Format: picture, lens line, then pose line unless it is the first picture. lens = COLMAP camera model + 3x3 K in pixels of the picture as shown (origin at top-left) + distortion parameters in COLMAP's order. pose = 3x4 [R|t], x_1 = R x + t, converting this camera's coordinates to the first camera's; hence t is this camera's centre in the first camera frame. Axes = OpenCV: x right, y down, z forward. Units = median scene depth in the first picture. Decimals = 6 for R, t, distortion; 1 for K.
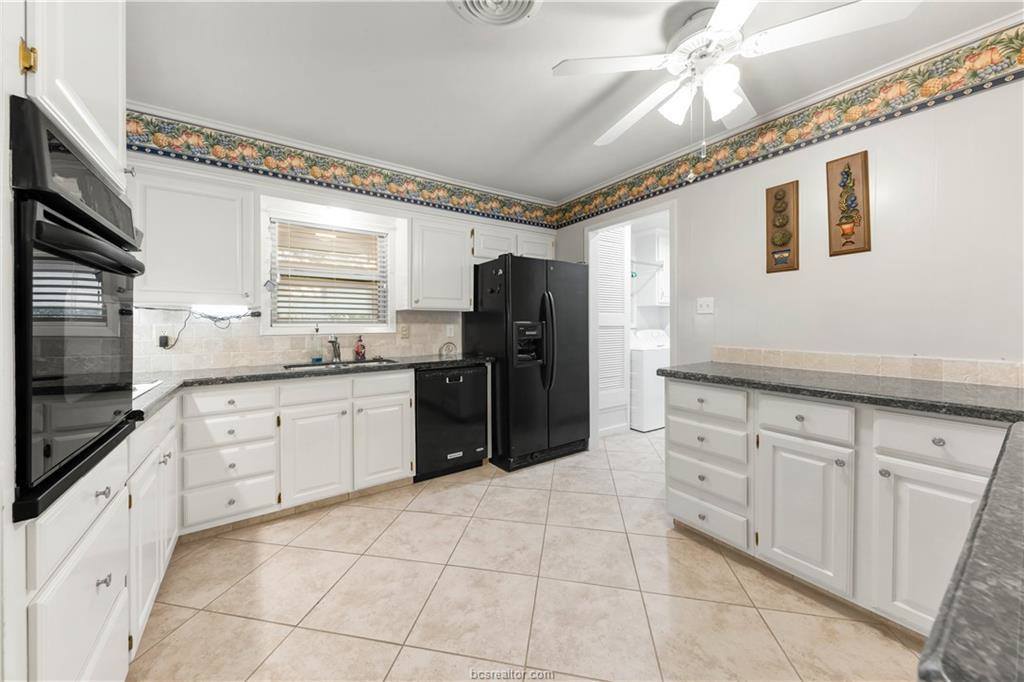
lens RADIAL K [[364.3, 0, 500.9], [0, 364.3, 326.6], [0, 0, 1]] dist [0.009414, -0.003472]
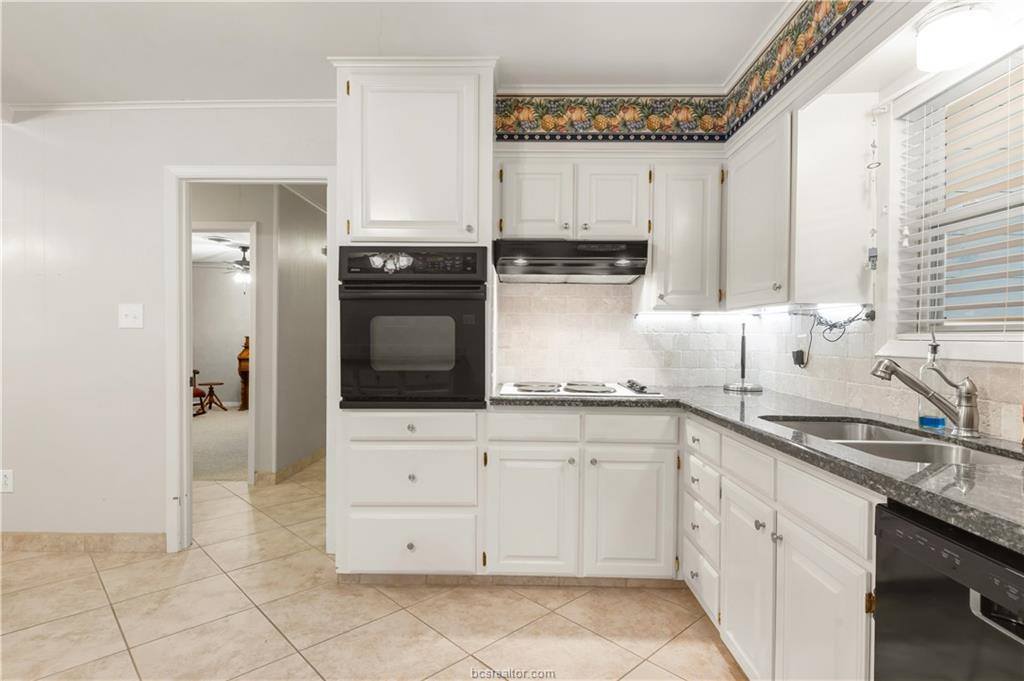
lens RADIAL K [[522.4, 0, 506.1], [0, 522.4, 345.7], [0, 0, 1]] dist [0.000224, -0.001297]
pose [[-0.569388, 0.021470, -0.821788, 0.318144], [-0.001519, 0.999630, 0.027170, -0.011923], [0.822068, 0.016719, -0.569145, 1.205847]]
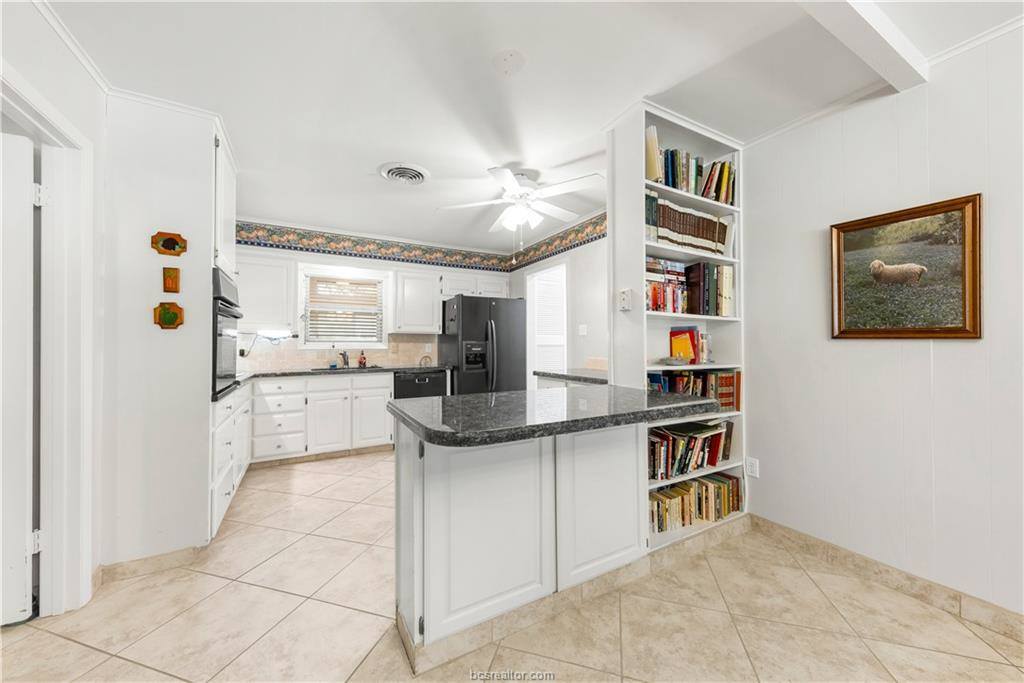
lens RADIAL K [[364.3, 0, 501.9], [0, 364.3, 341.1], [0, 0, 1]] dist [0.009414, -0.003472]
pose [[0.995400, 0.000274, -0.095806, 0.432610], [-0.001957, 0.999845, -0.017483, 0.015308], [0.095786, 0.017590, 0.995247, -0.565765]]
